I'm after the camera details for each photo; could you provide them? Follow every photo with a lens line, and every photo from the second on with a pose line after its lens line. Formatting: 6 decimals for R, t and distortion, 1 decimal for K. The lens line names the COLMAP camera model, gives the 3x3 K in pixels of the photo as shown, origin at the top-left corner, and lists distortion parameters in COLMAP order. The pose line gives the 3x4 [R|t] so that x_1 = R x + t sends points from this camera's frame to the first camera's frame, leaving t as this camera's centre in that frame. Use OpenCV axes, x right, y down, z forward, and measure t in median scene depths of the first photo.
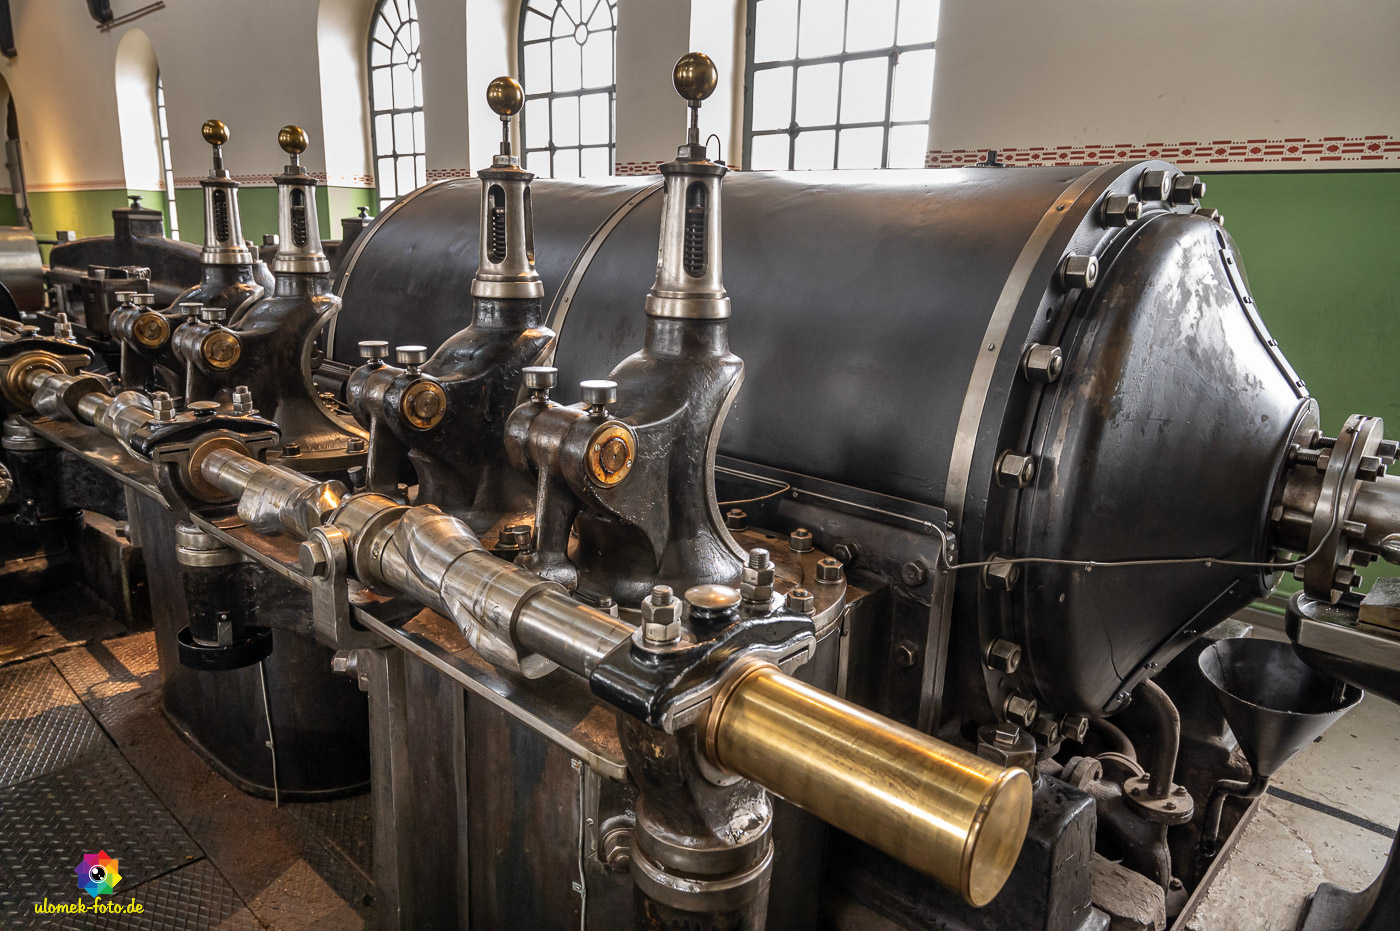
lens RADIAL K [[936.6, 0, 697.2], [0, 936.6, 472.7], [0, 0, 1]] dist [-0.010504, 0.005279]
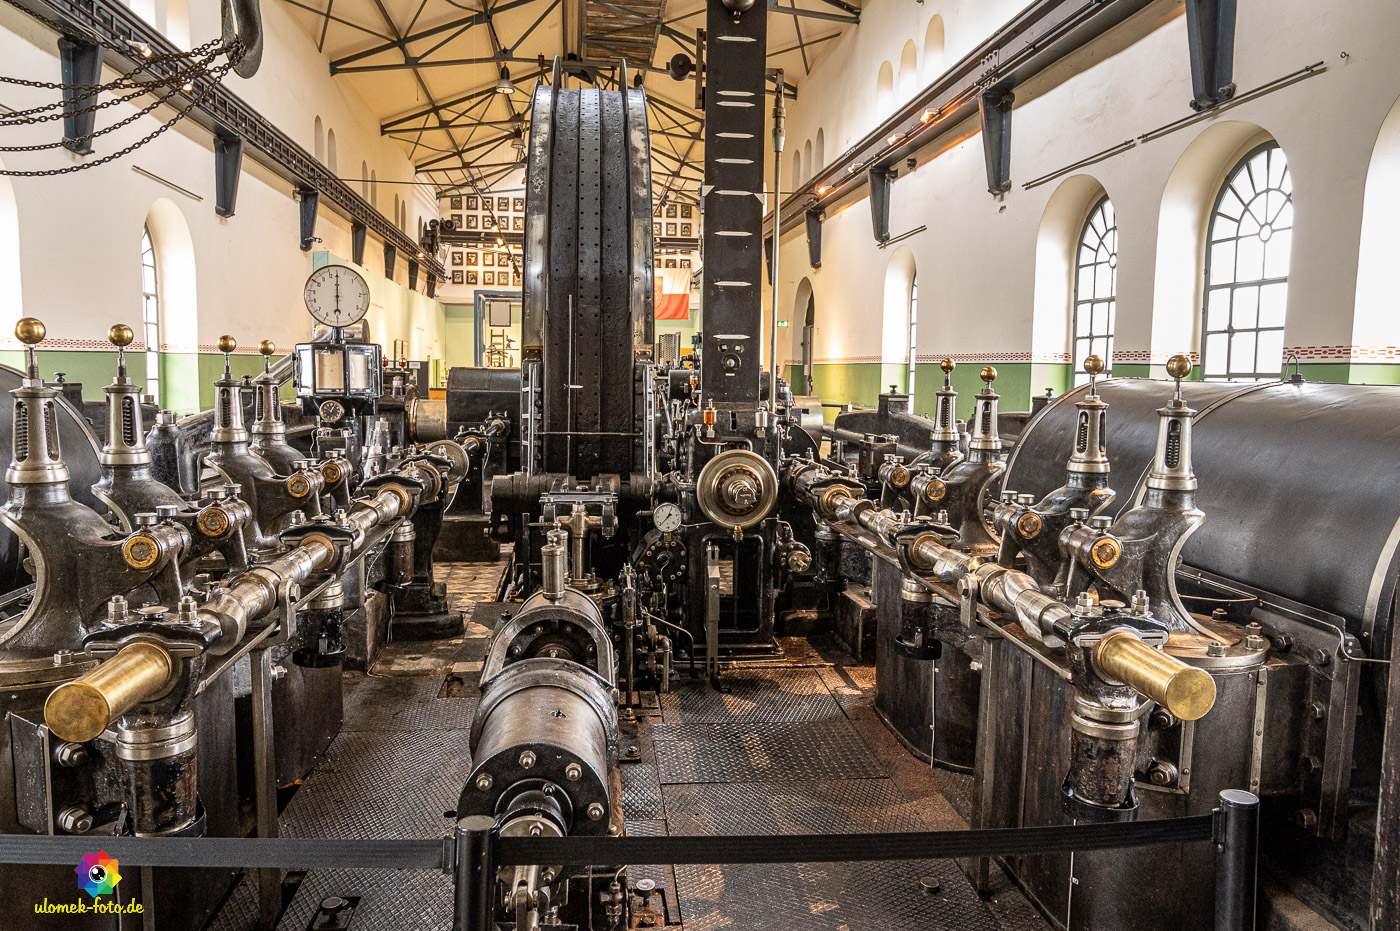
lens RADIAL K [[936.6, 0, 697.2], [0, 936.6, 465.2], [0, 0, 1]] dist [-0.010504, 0.005279]
pose [[0.753060, 0.044519, -0.656444, 0.312765], [-0.153068, 0.982187, -0.108987, 0.083692], [0.639899, 0.182555, 0.746460, -0.621778]]
